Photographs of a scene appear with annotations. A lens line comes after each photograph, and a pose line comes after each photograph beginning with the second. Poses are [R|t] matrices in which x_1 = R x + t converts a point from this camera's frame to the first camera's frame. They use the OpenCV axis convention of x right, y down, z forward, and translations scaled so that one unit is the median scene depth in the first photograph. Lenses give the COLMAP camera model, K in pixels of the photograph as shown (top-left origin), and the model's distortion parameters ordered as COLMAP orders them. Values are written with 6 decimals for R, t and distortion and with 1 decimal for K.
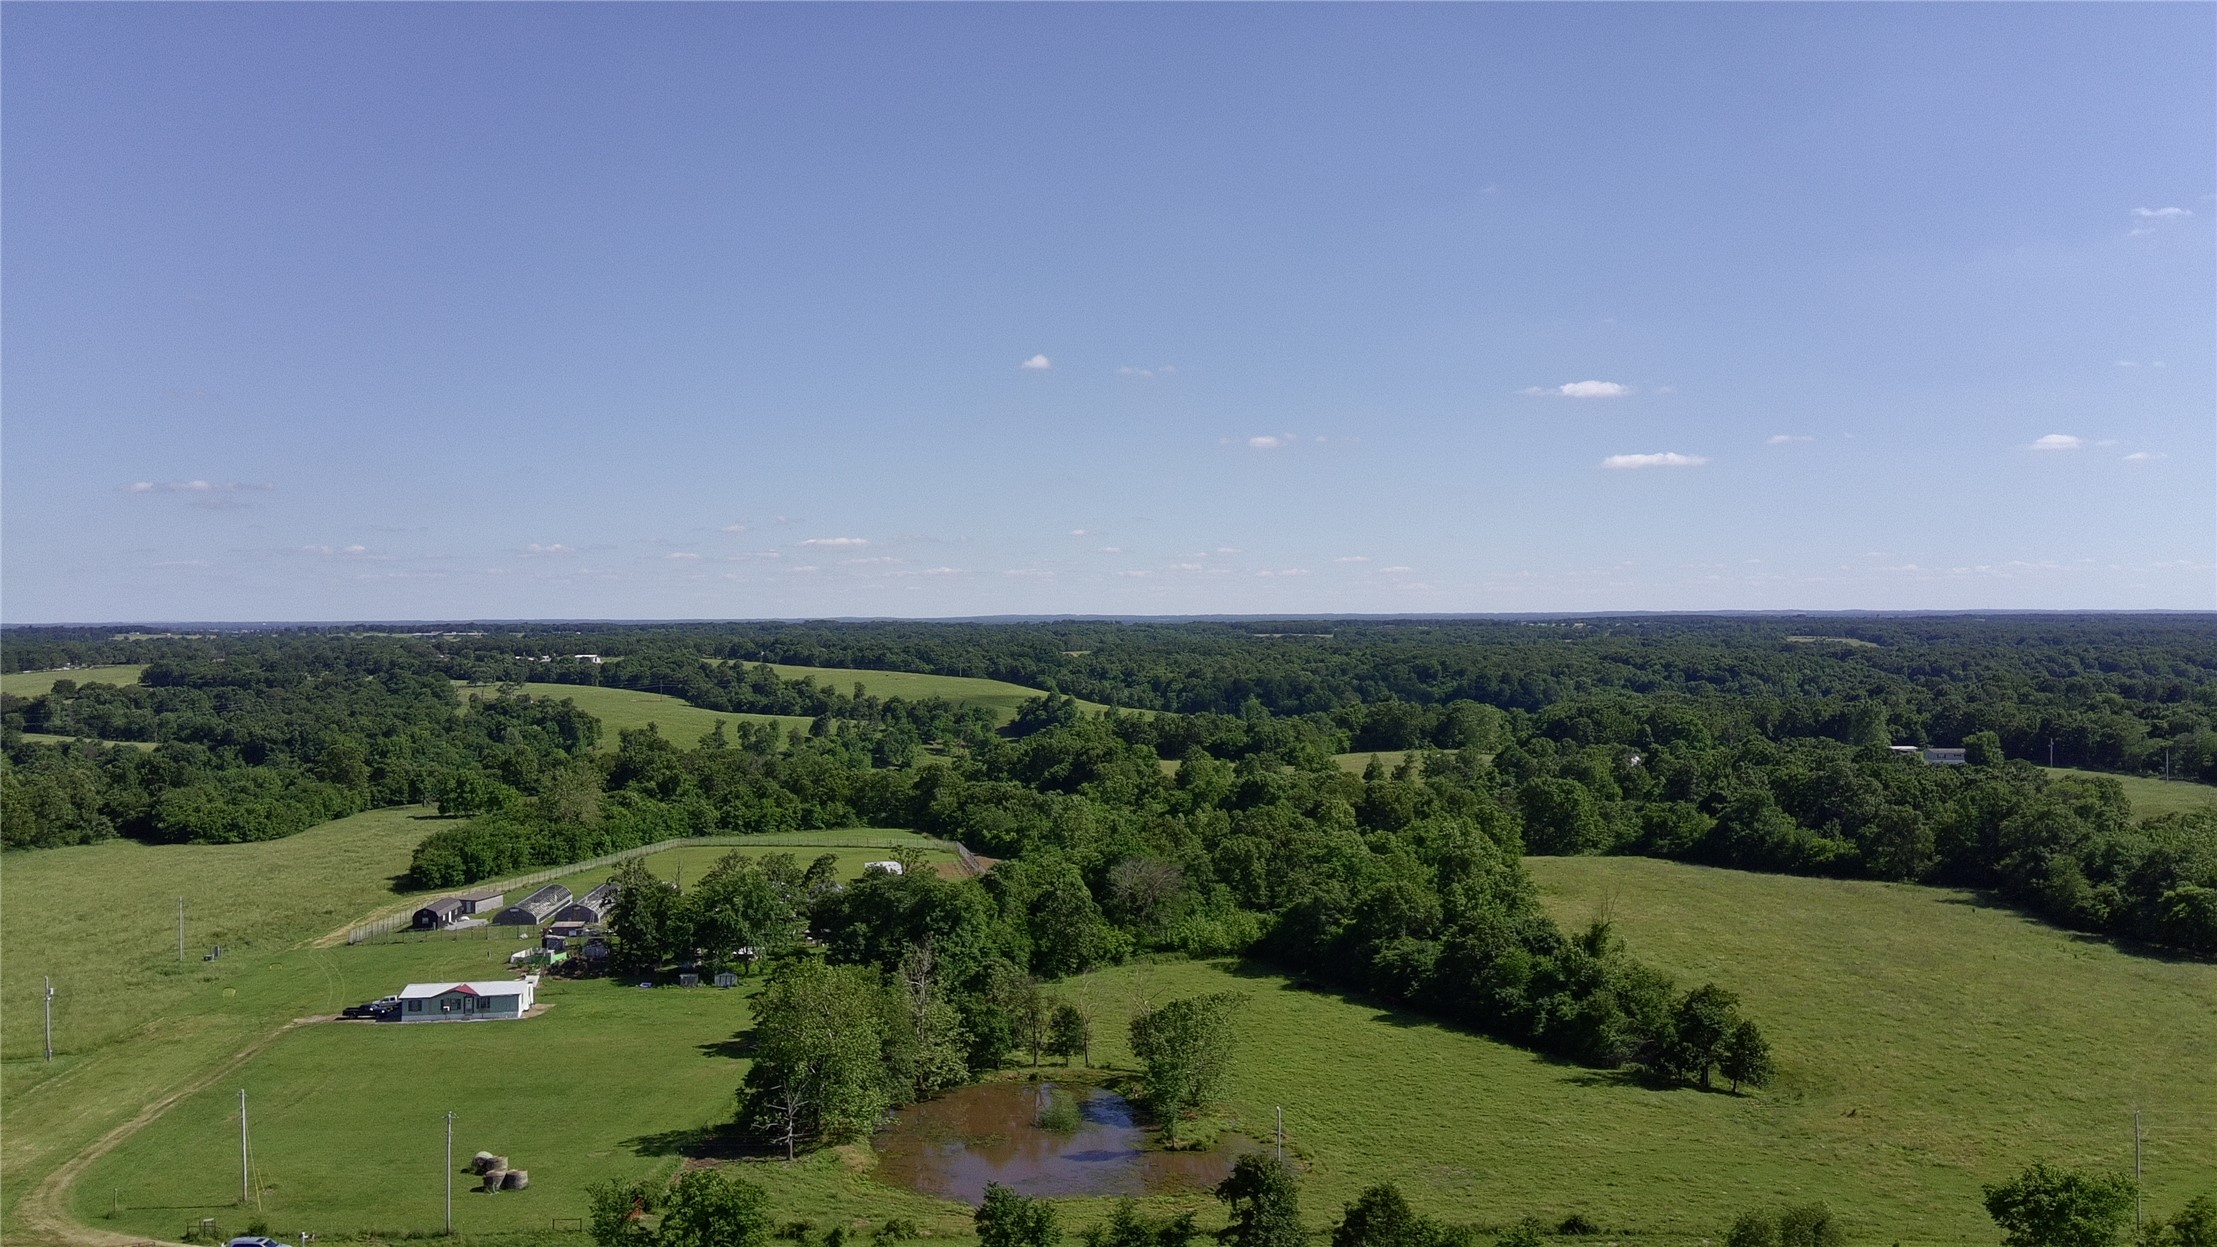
lens RADIAL K [[1817.4, 0, 1120.3], [0, 1817.4, 597.6], [0, 0, 1]] dist [0.119594, -0.203676]
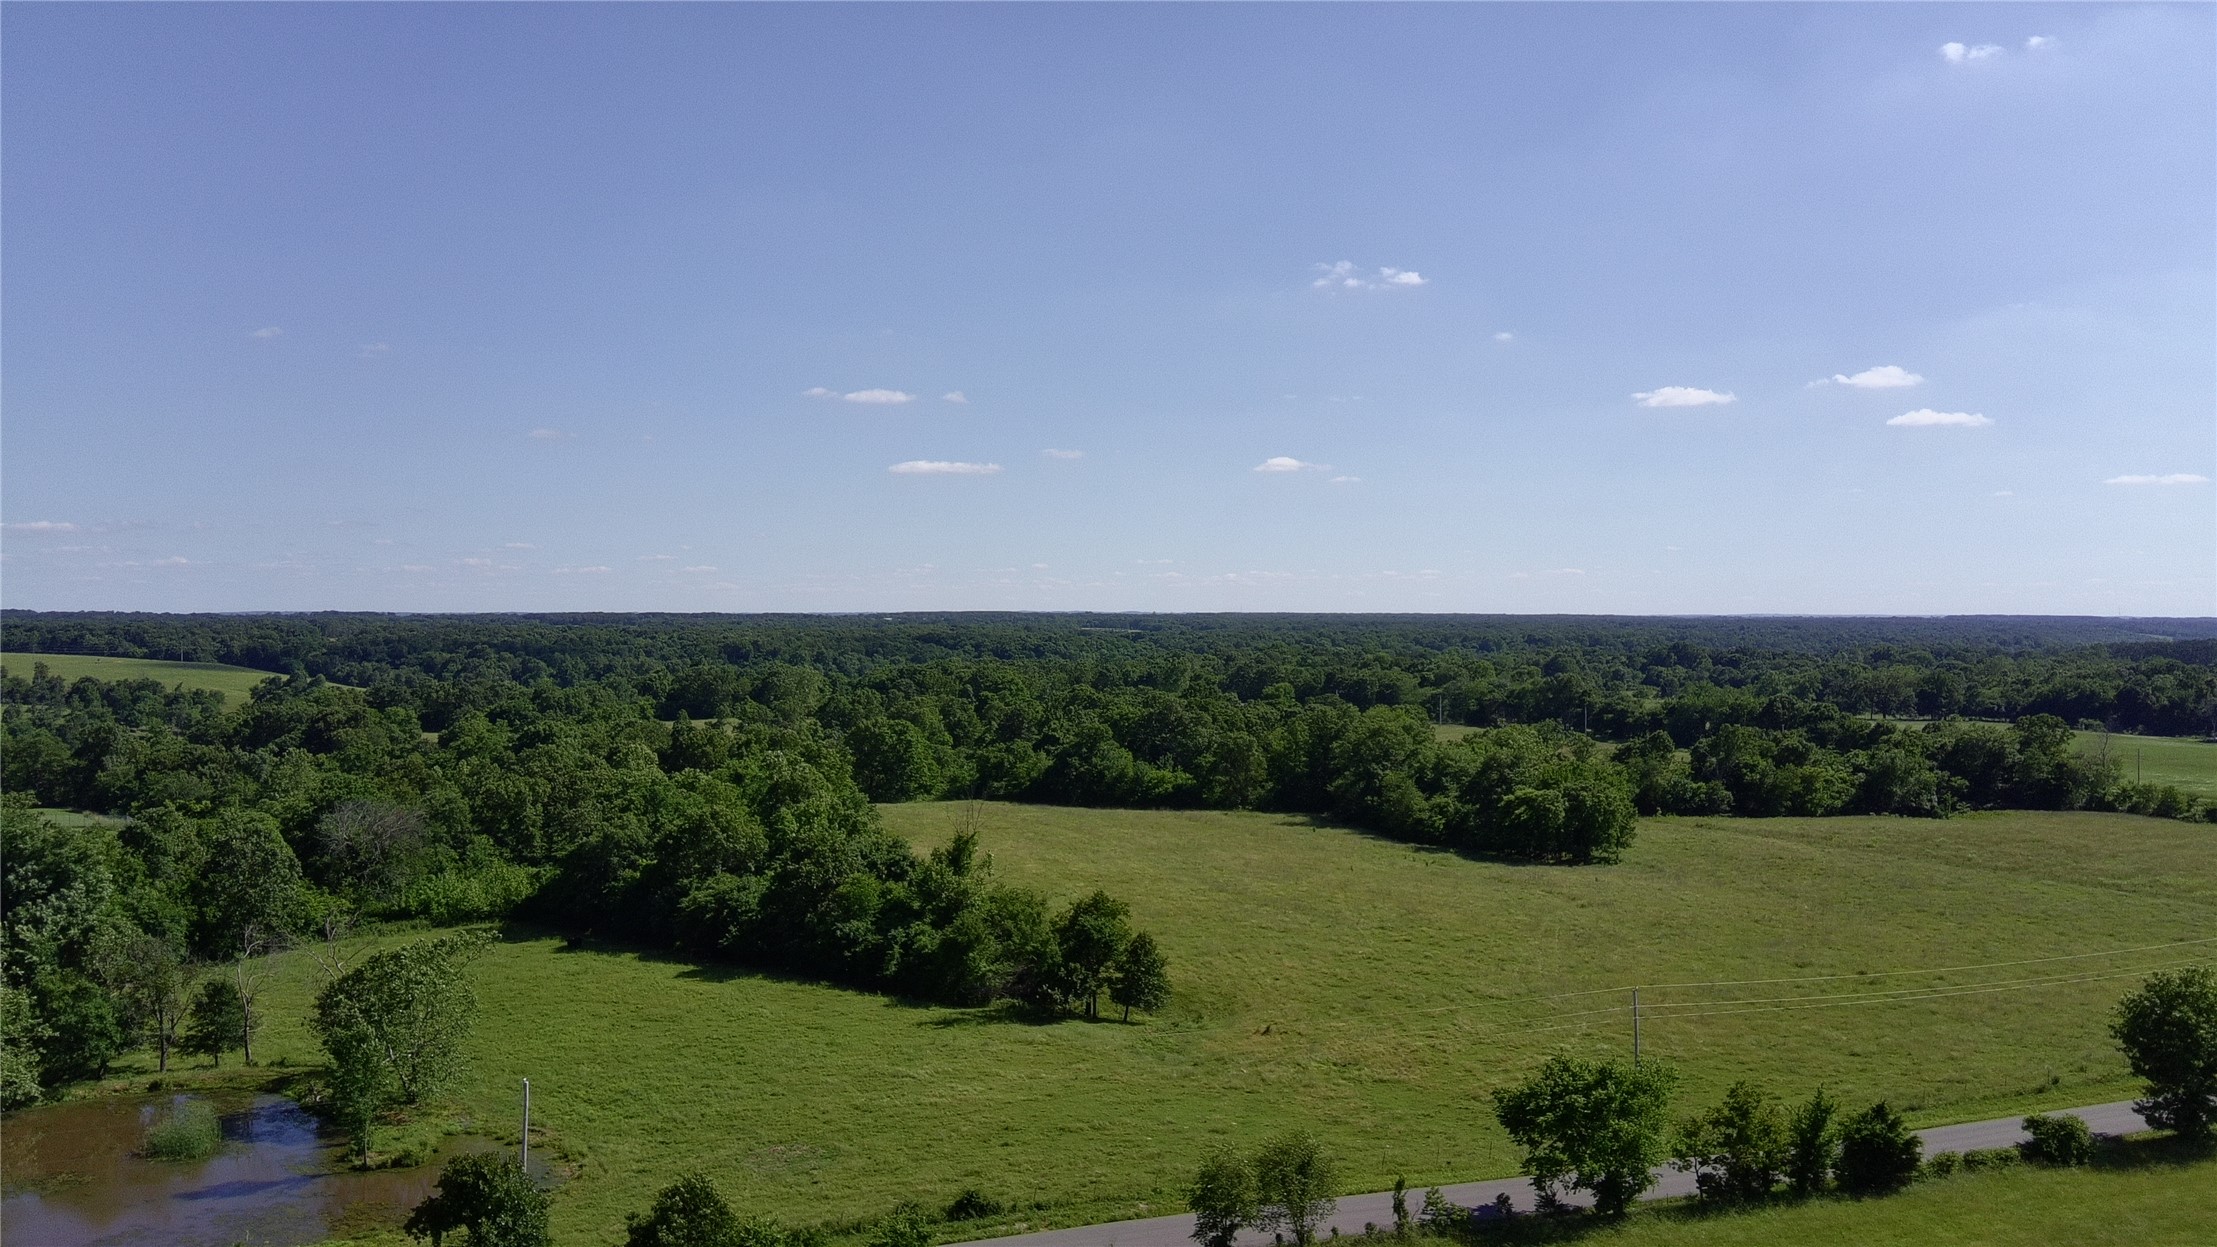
lens RADIAL K [[1817.4, 0, 1120.3], [0, 1817.4, 597.6], [0, 0, 1]] dist [0.119594, -0.203676]
pose [[0.930928, 0.009547, 0.365078, 0.025216], [-0.009278, 0.999954, -0.002490, 0.064828], [-0.365085, -0.001069, 0.930974, 0.193164]]
